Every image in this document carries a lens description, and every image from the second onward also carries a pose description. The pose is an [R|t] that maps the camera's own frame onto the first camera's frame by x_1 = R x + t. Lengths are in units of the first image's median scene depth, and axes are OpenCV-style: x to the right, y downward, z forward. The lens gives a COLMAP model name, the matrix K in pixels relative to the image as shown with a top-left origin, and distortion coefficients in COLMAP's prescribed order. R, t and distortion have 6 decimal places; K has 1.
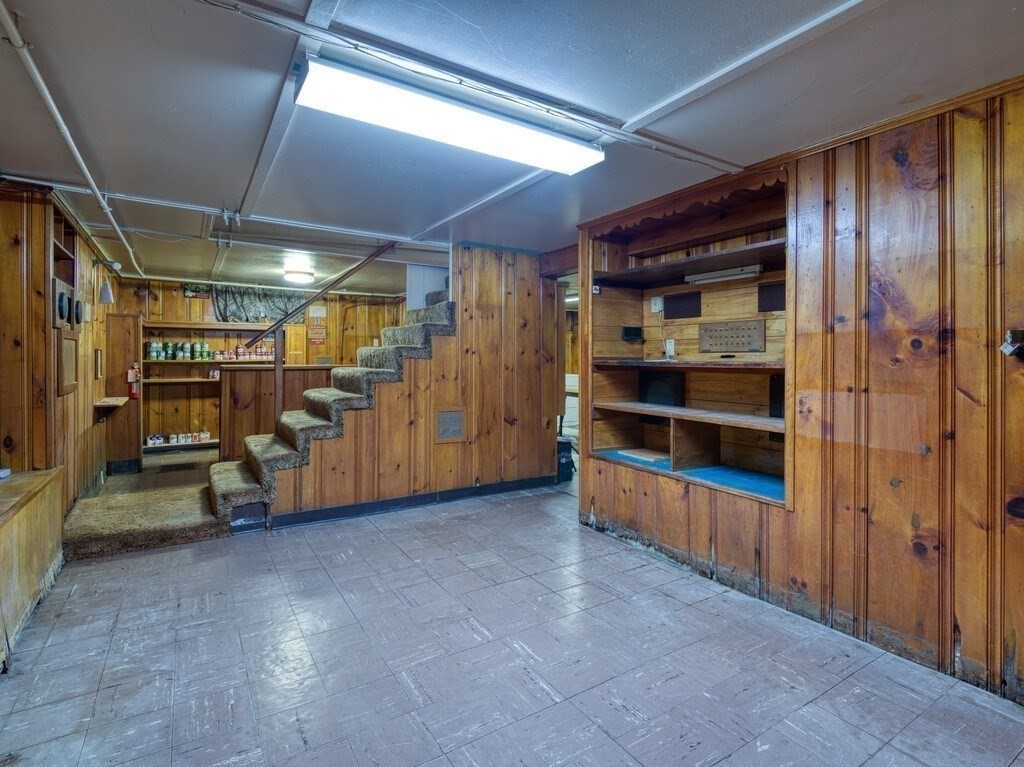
lens RADIAL K [[505.1, 0, 512.6], [0, 505.1, 356.4], [0, 0, 1]] dist [-0.004262, -0.000809]
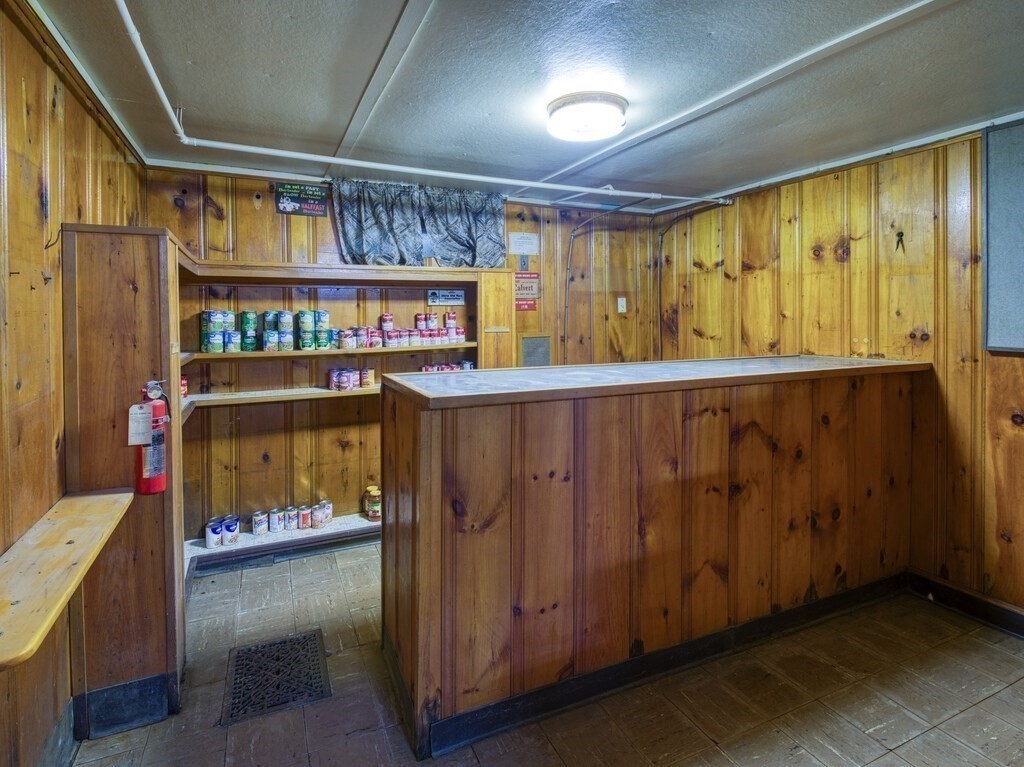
lens RADIAL K [[522.3, 0, 492.1], [0, 522.3, 325.1], [0, 0, 1]] dist [0.007512, -0.001186]
pose [[0.987047, -0.009813, -0.160129, -0.386780], [0.012070, 0.999841, 0.013129, -0.019030], [0.159974, -0.014892, 0.987009, 0.565533]]
